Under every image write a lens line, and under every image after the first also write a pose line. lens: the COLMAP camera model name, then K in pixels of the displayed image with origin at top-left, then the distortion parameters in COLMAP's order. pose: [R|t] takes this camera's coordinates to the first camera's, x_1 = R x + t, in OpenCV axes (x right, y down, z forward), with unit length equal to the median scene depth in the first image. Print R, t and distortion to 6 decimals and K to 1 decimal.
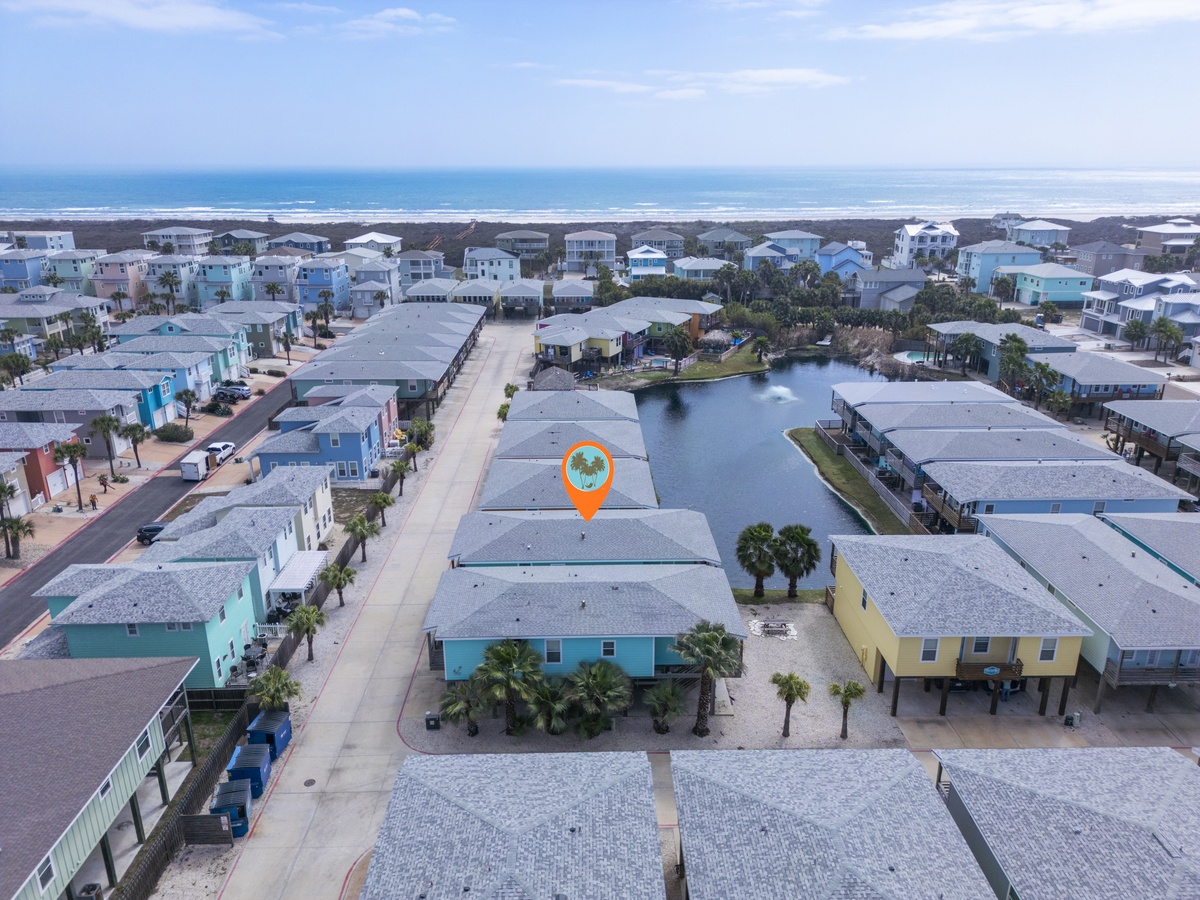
lens RADIAL K [[839.6, 0, 600.0], [0, 839.6, 450.0], [0, 0, 1]] dist [0.087649, -0.095380]
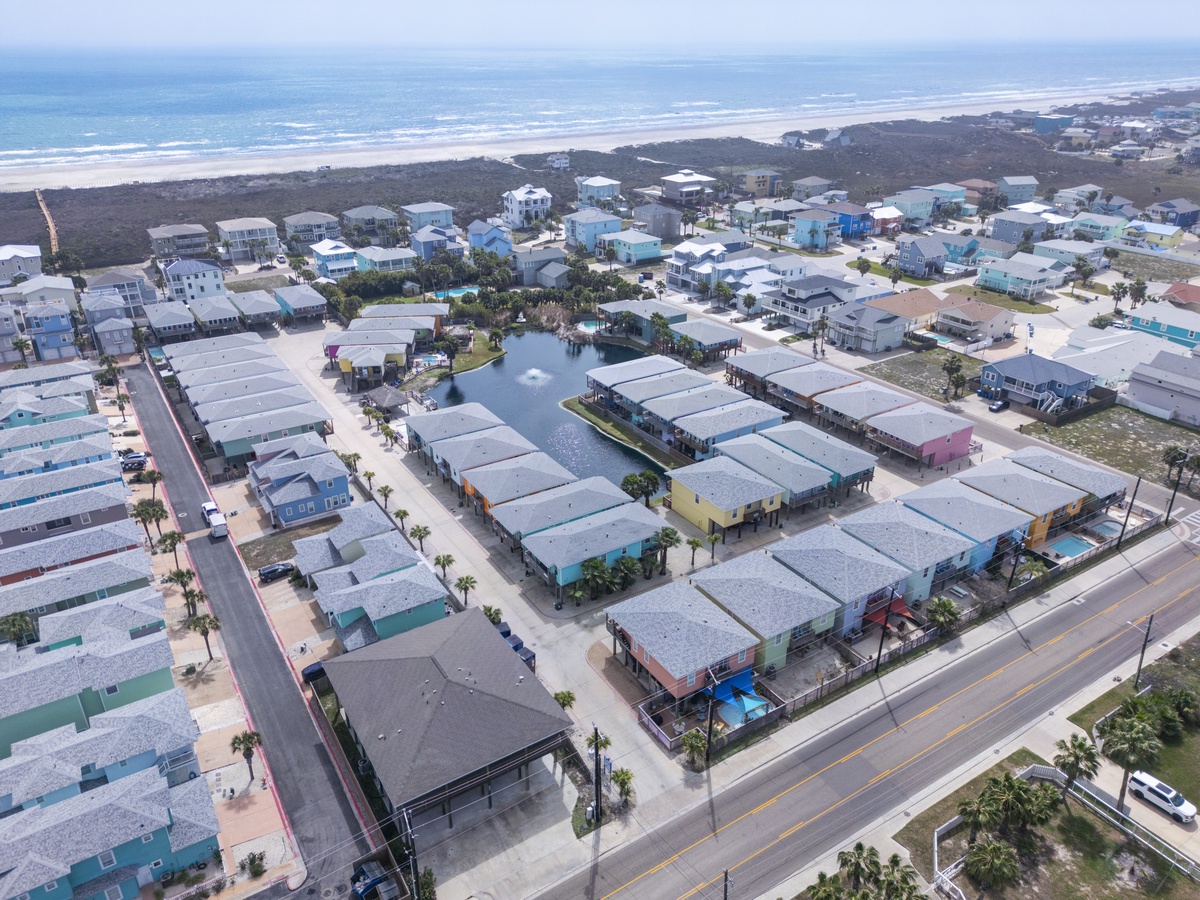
lens RADIAL K [[839.6, 0, 600.0], [0, 839.6, 450.0], [0, 0, 1]] dist [0.087649, -0.095380]
pose [[0.857322, -0.227293, 0.461885, -0.321812], [0.170526, 0.971980, 0.161789, -0.125950], [-0.485716, -0.059942, 0.872059, -0.285578]]
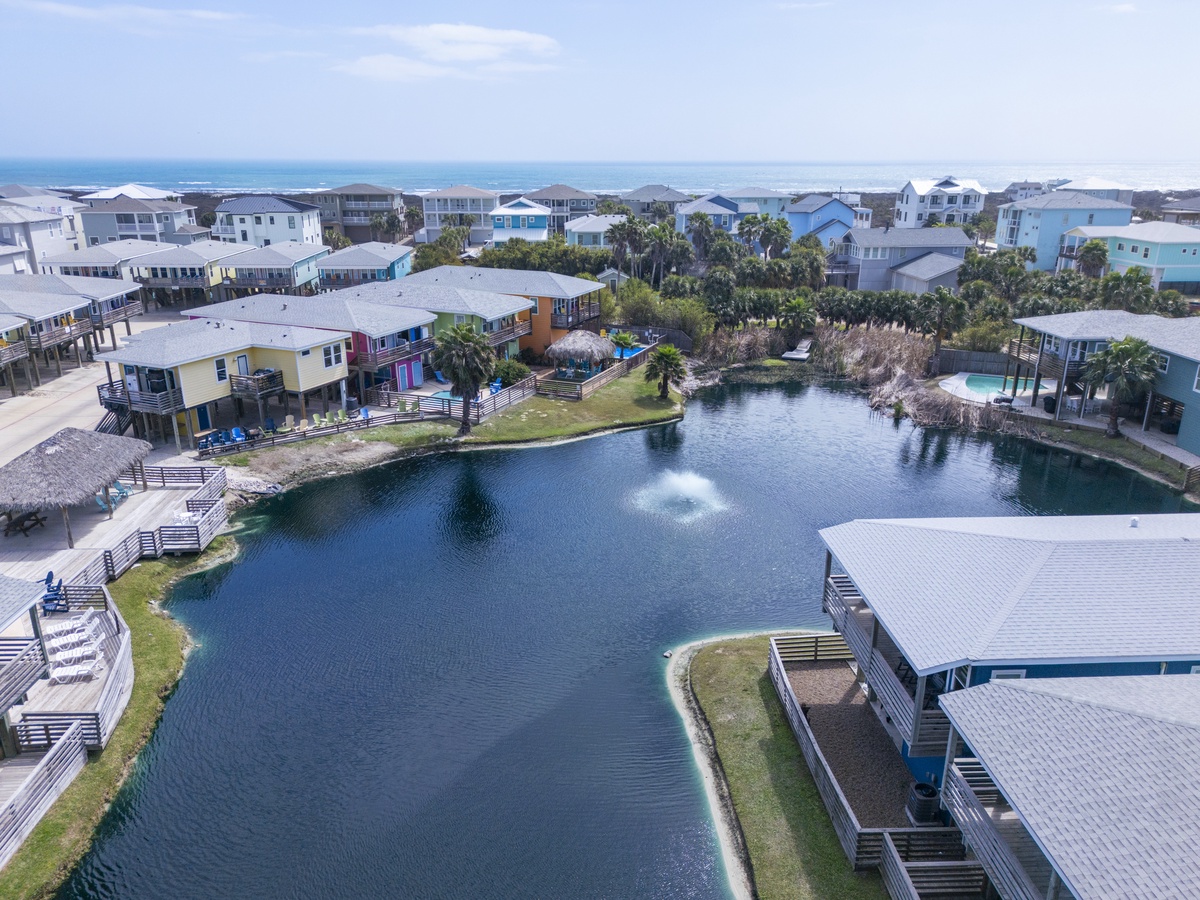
lens RADIAL K [[865.7, 0, 600.0], [0, 865.7, 450.0], [0, 0, 1]] dist [0.098580, -0.110228]
pose [[0.999396, -0.006030, 0.034230, 0.127626], [0.006152, 0.999975, -0.003474, -0.068652], [-0.034208, 0.003682, 0.999408, 0.477894]]
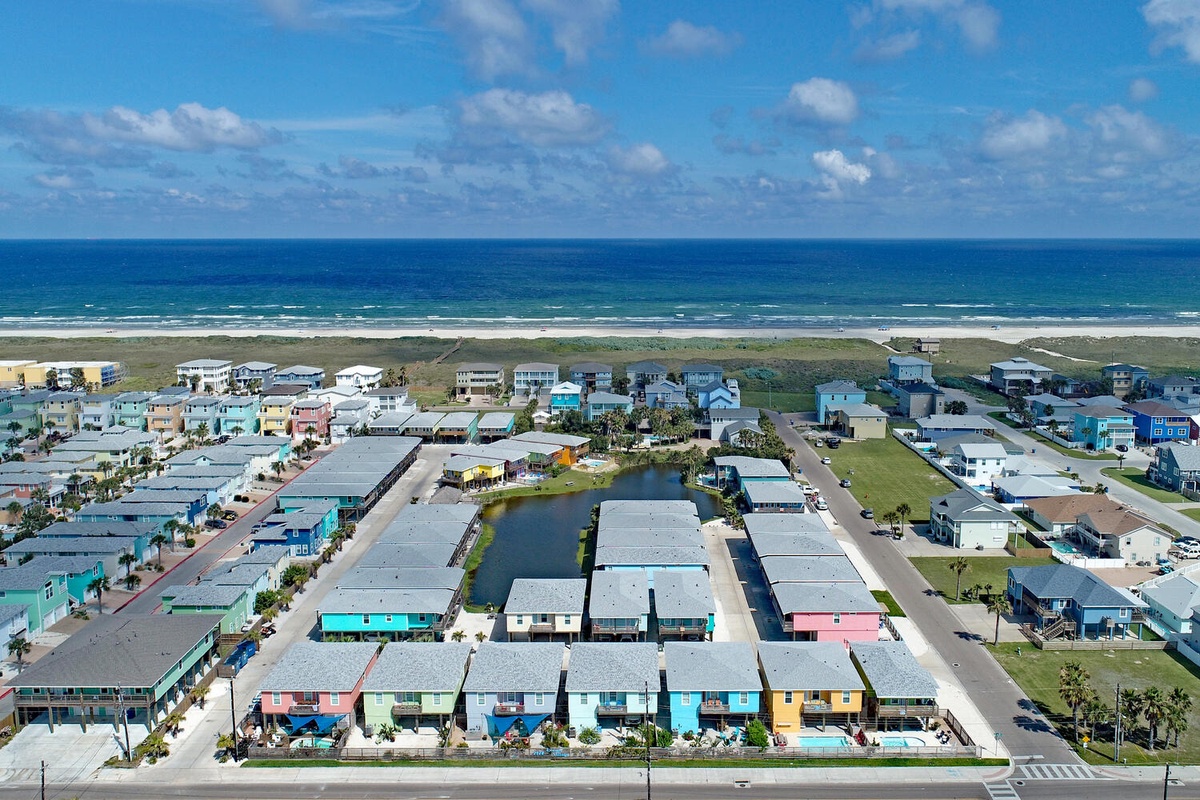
lens RADIAL K [[967.3, 0, 600.0], [0, 967.3, 400.0], [0, 0, 1]] dist [0.064932, 0.002167]
pose [[0.998863, 0.003250, -0.047566, 0.243453], [-0.010684, 0.987559, -0.156885, 0.016832], [0.046464, 0.157215, 0.986471, -0.603258]]
